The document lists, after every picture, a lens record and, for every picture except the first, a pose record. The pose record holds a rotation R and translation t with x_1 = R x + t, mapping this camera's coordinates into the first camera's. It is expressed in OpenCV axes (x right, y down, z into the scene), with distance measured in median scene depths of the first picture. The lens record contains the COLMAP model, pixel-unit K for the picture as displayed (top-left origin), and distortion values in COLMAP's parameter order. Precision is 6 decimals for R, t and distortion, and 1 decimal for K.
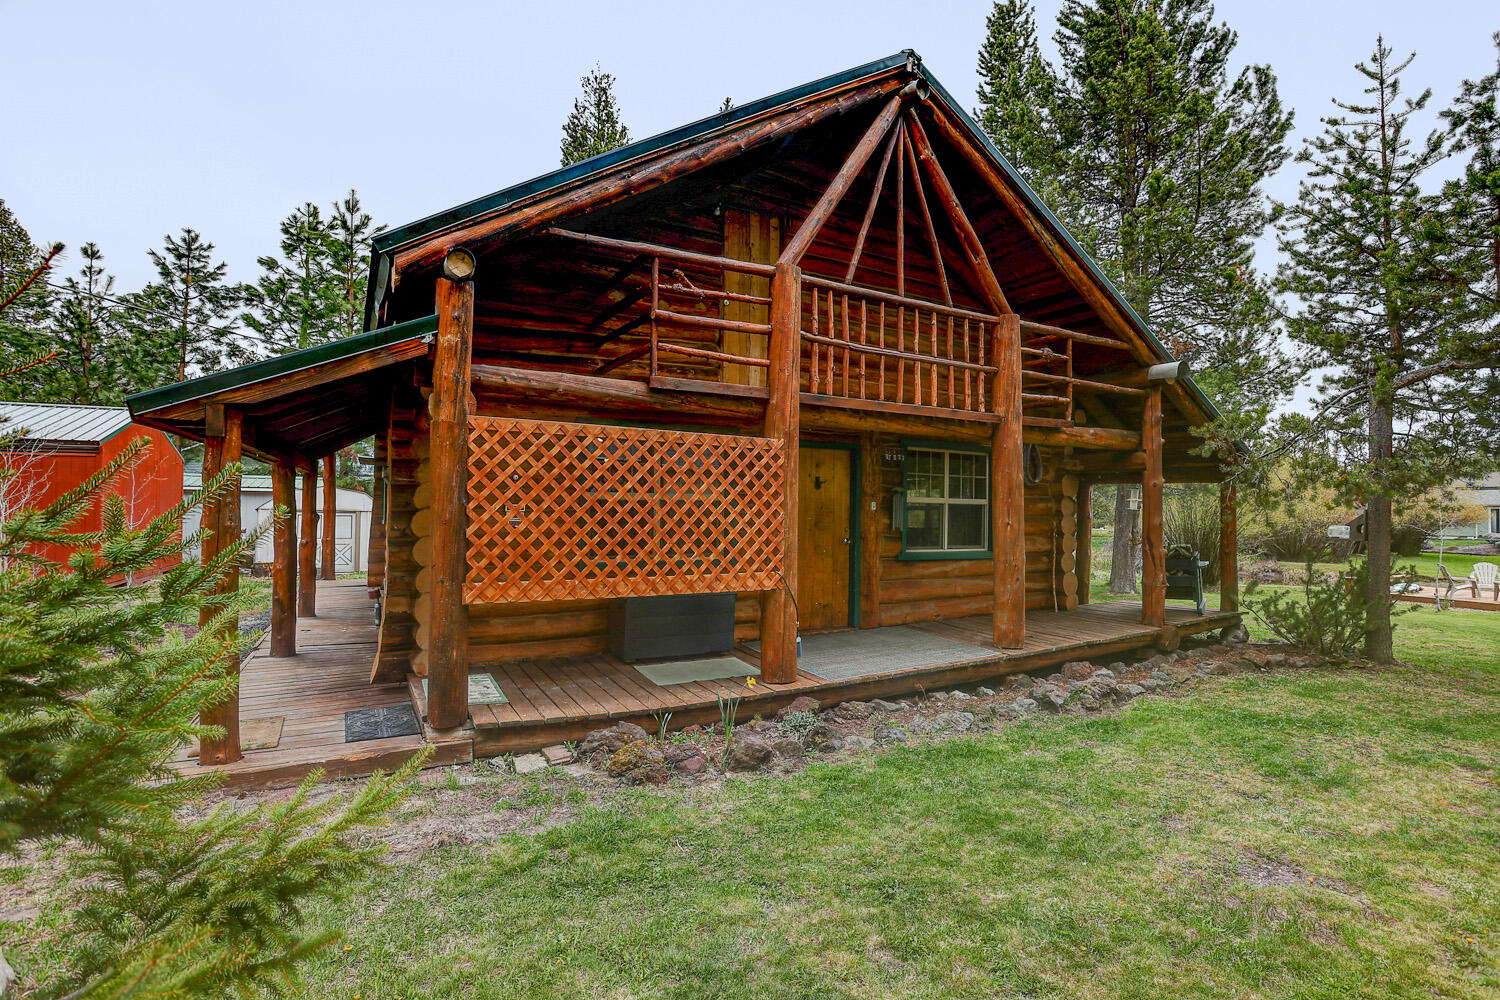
lens RADIAL K [[762.6, 0, 750.0], [0, 762.6, 500.0], [0, 0, 1]] dist [-0.001979, -0.000254]
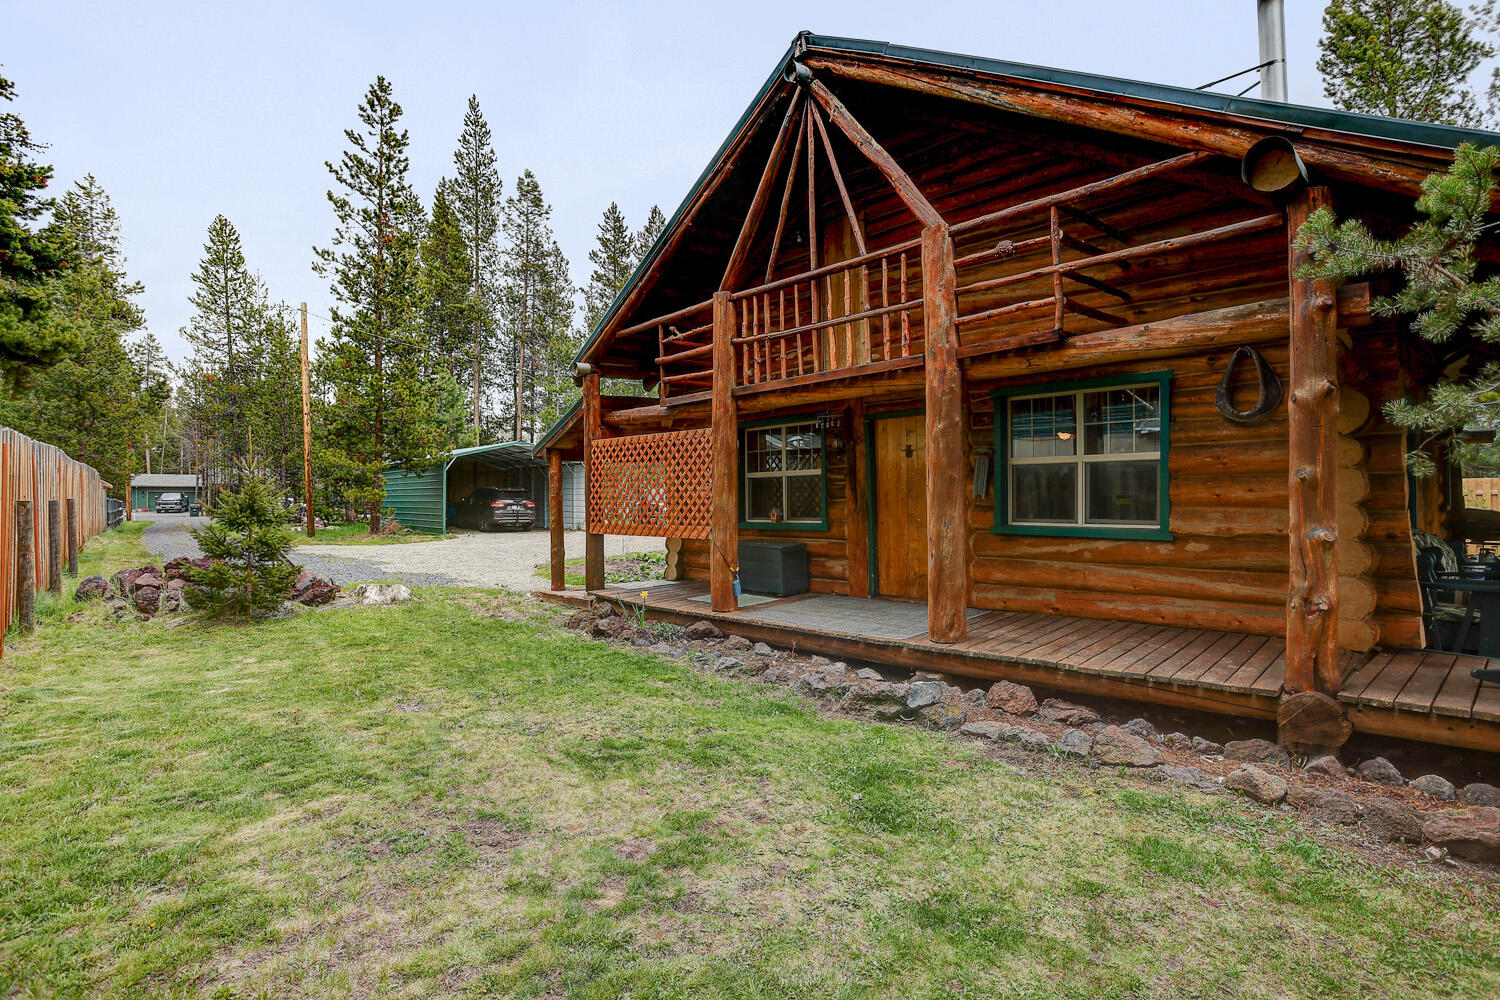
lens RADIAL K [[692.1, 0, 750.0], [0, 692.1, 500.0], [0, 0, 1]] dist [0.000752, 0.000088]
pose [[0.238393, -0.008932, -0.971128, 1.092608], [0.024132, 0.999703, -0.003271, 0.046992], [0.970869, -0.022656, 0.238538, 0.685338]]
